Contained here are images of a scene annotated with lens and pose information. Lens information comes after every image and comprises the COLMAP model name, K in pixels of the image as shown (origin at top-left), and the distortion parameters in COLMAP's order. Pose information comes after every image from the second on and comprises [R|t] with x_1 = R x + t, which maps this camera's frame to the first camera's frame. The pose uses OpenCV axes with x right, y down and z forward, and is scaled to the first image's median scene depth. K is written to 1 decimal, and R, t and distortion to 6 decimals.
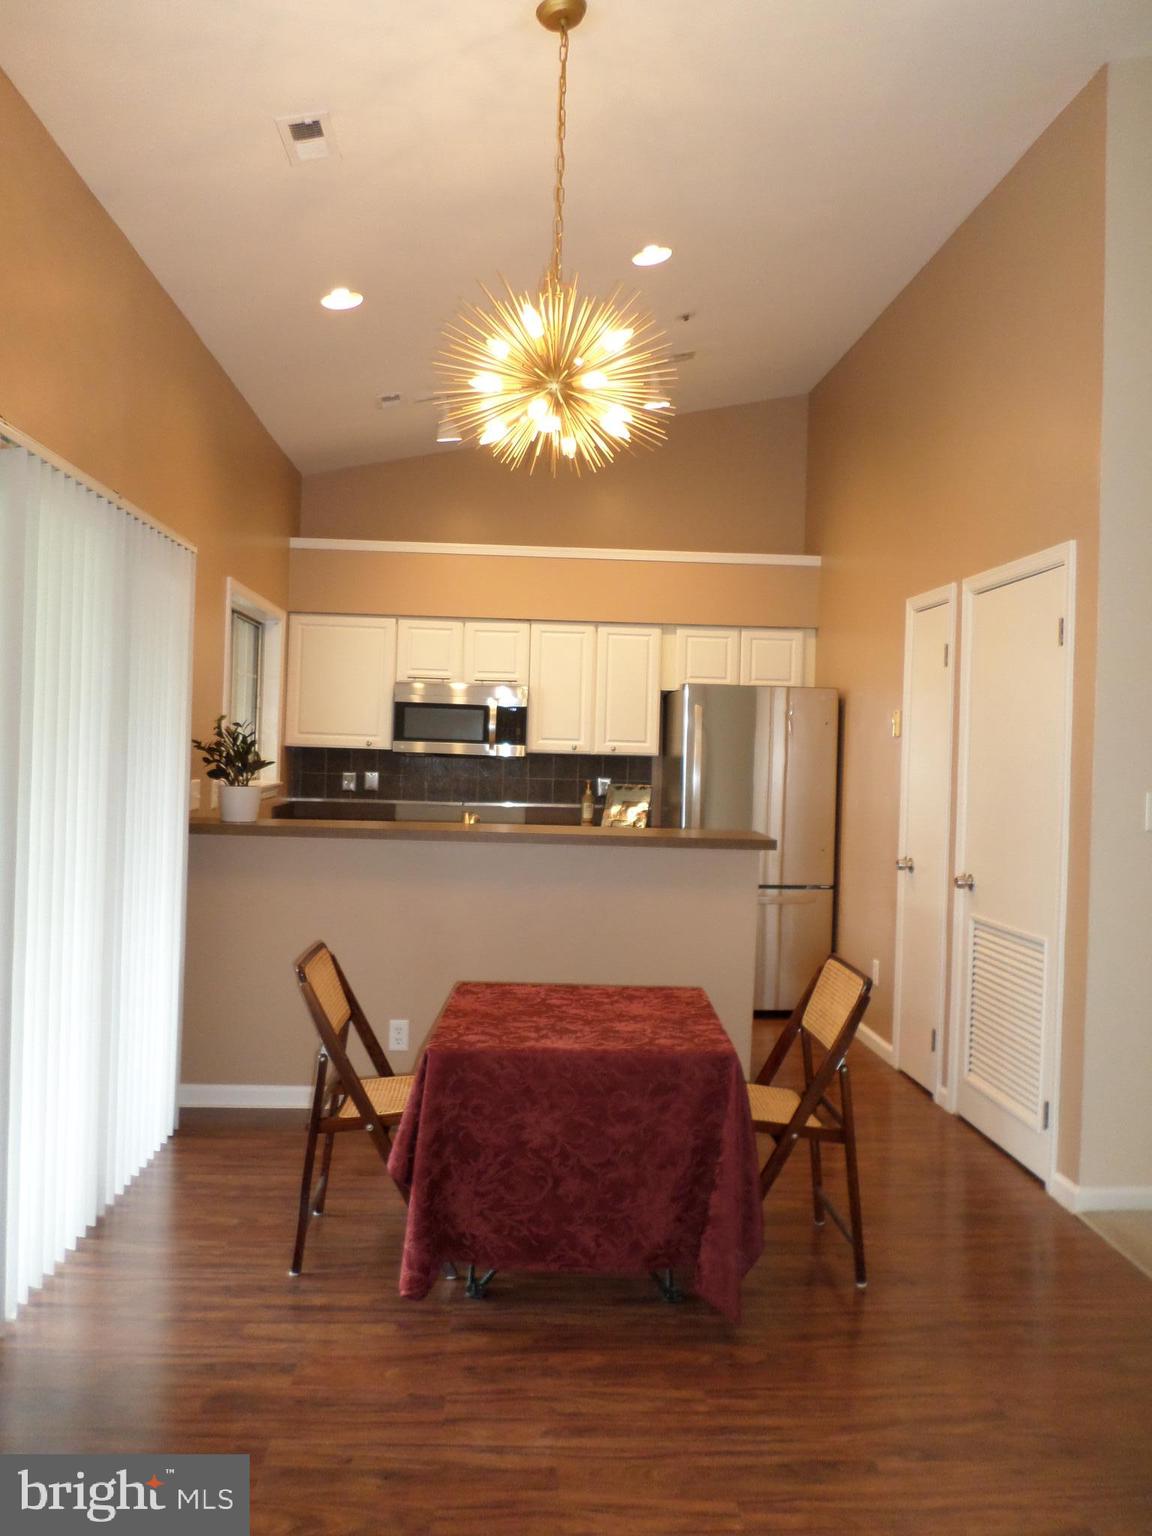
lens RADIAL K [[1165.8, 0, 576.2], [0, 1165.8, 747.8], [0, 0, 1]] dist [-0.010370, -0.014609]
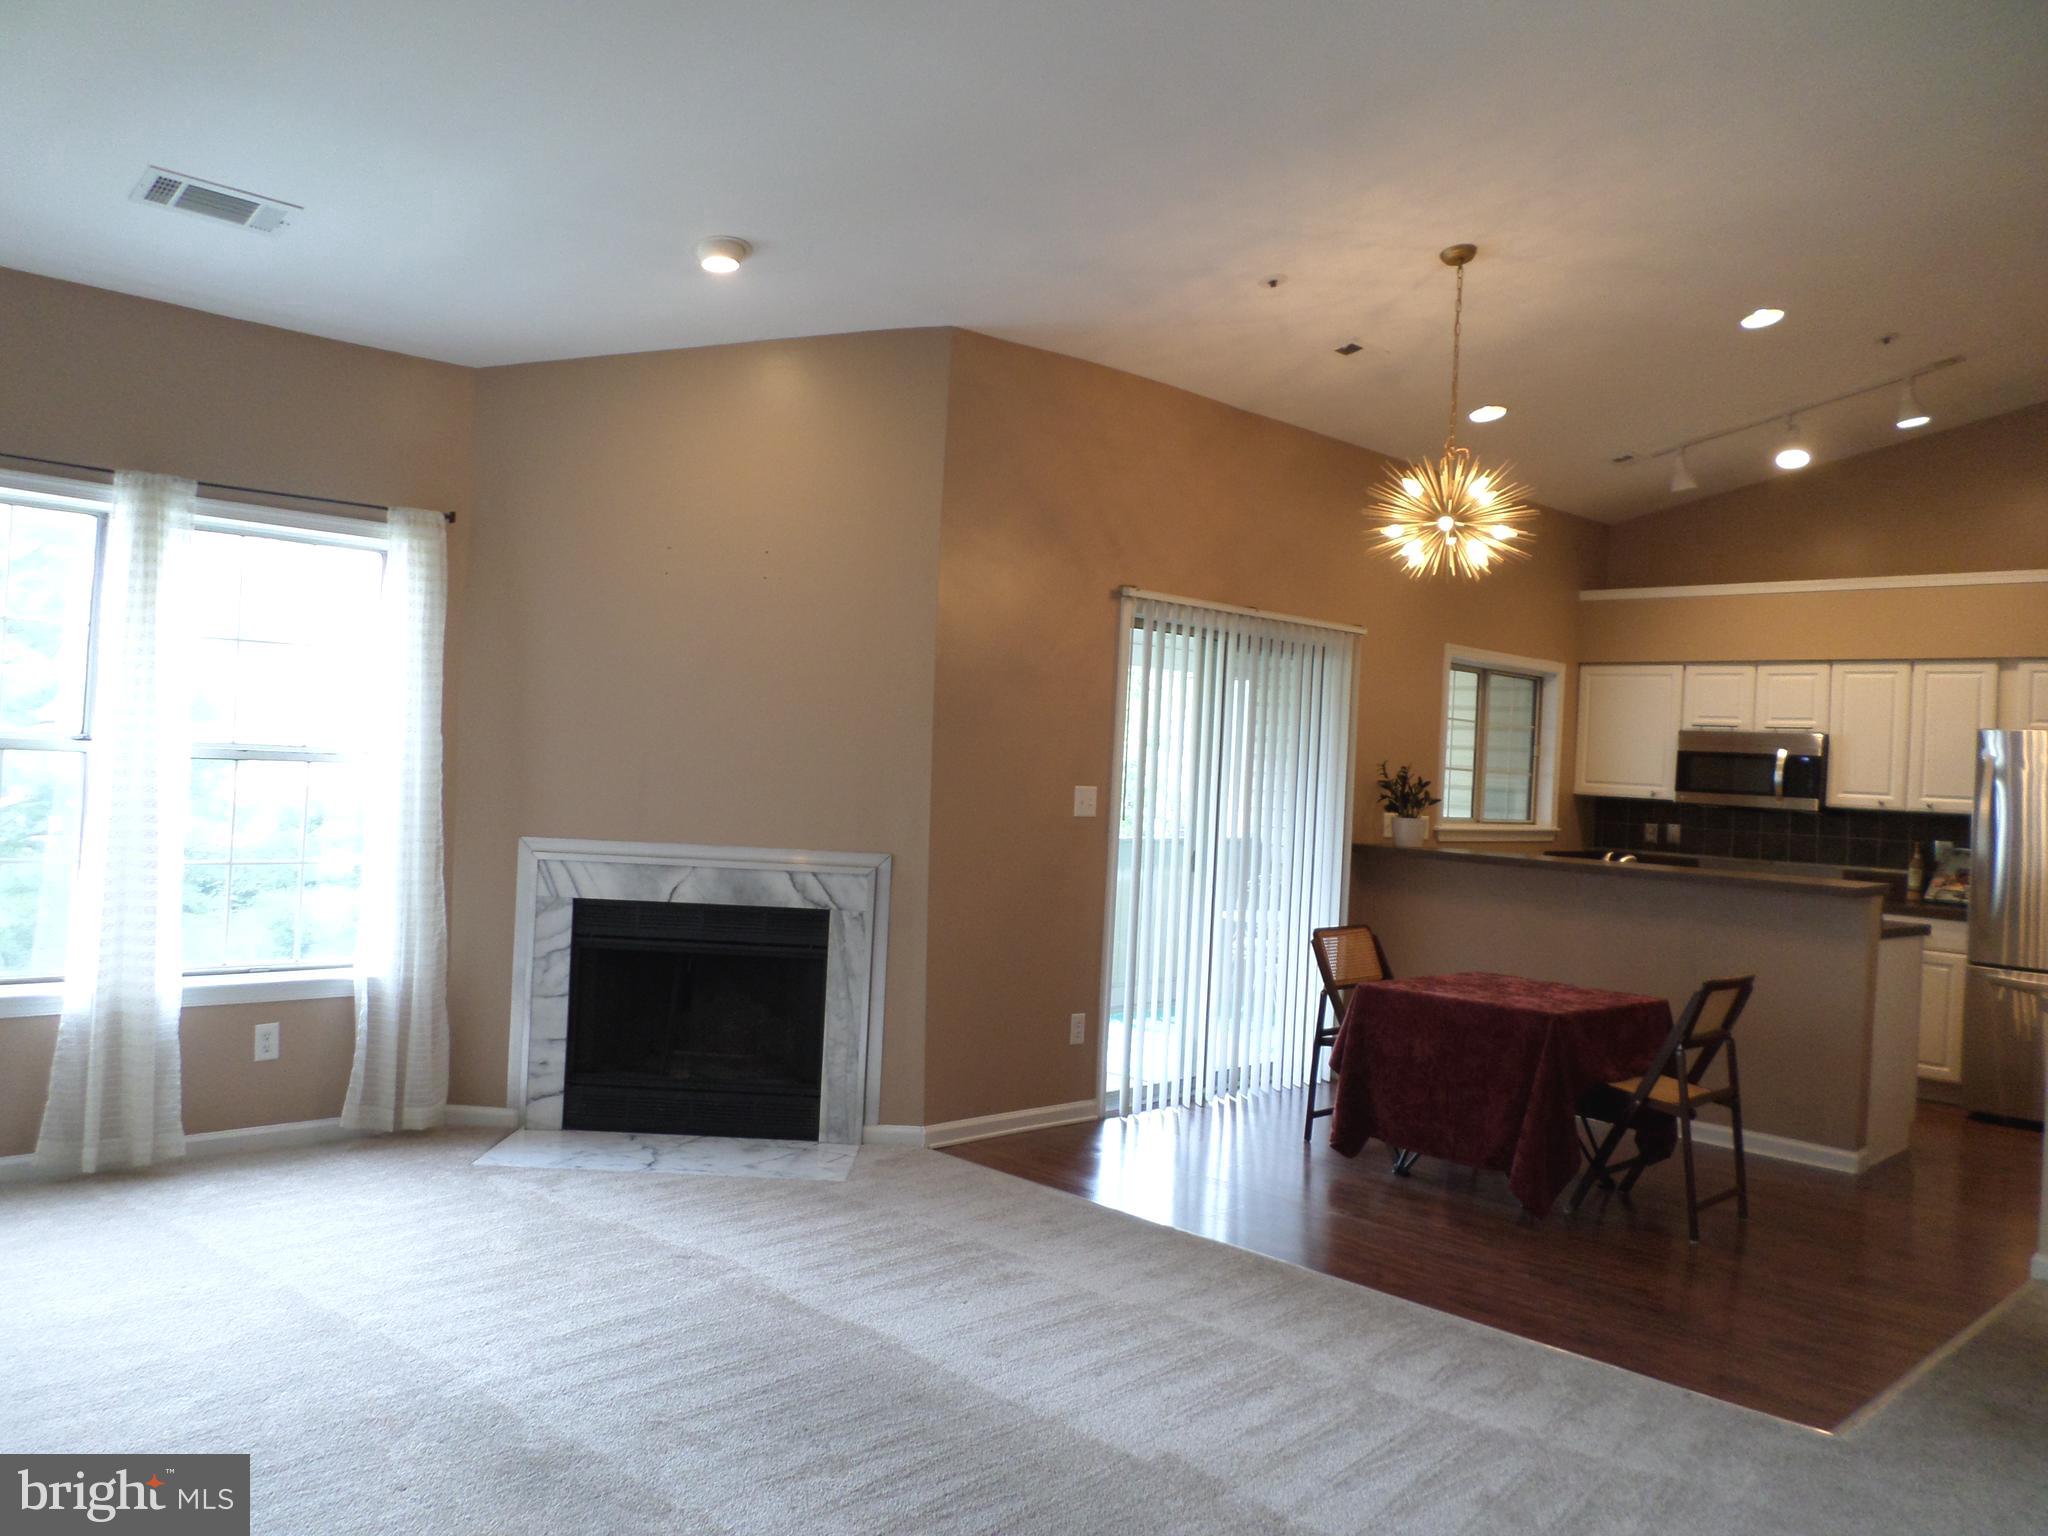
lens RADIAL K [[1554.4, 0, 1012.7], [0, 1554.4, 738.3], [0, 0, 1]] dist [-0.010370, -0.014609]
pose [[0.654916, -0.007790, -0.755662, 0.686539], [-0.031532, 0.998794, -0.037624, 0.023751], [0.755044, 0.048468, 0.653880, -0.398108]]
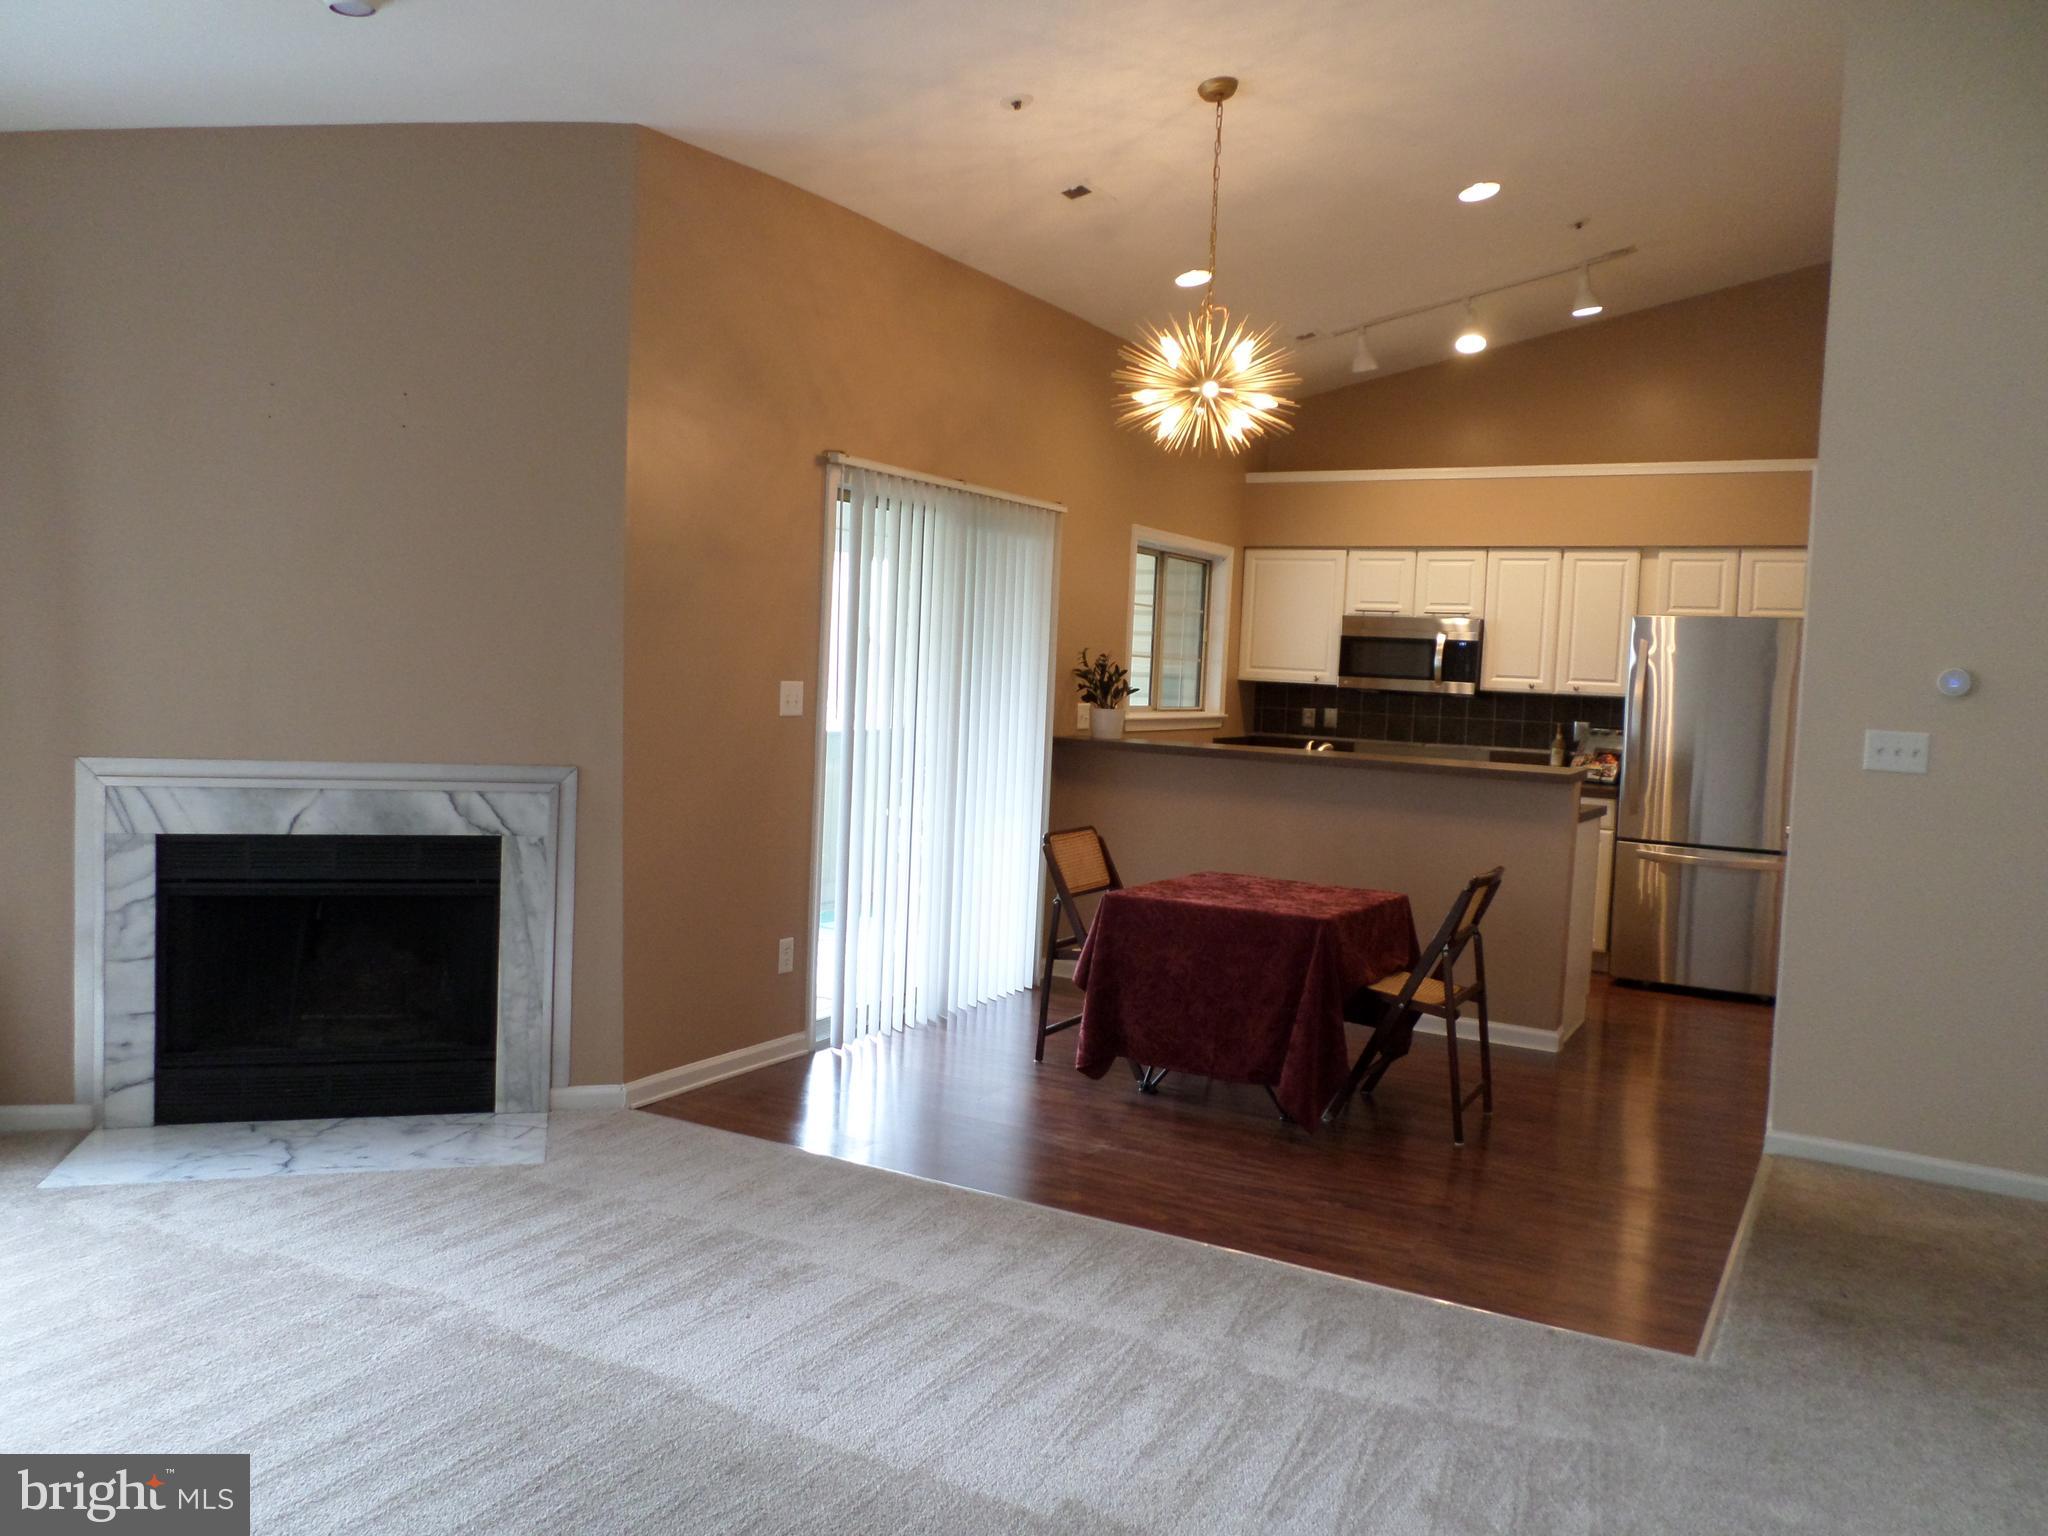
lens RADIAL K [[1554.4, 0, 1013.2], [0, 1554.4, 743.0], [0, 0, 1]] dist [-0.010370, -0.014609]
pose [[0.837242, 0.034342, -0.545754, 0.490223], [-0.018698, 0.999240, 0.034193, 0.015600], [0.546513, -0.018423, 0.837248, -0.361992]]
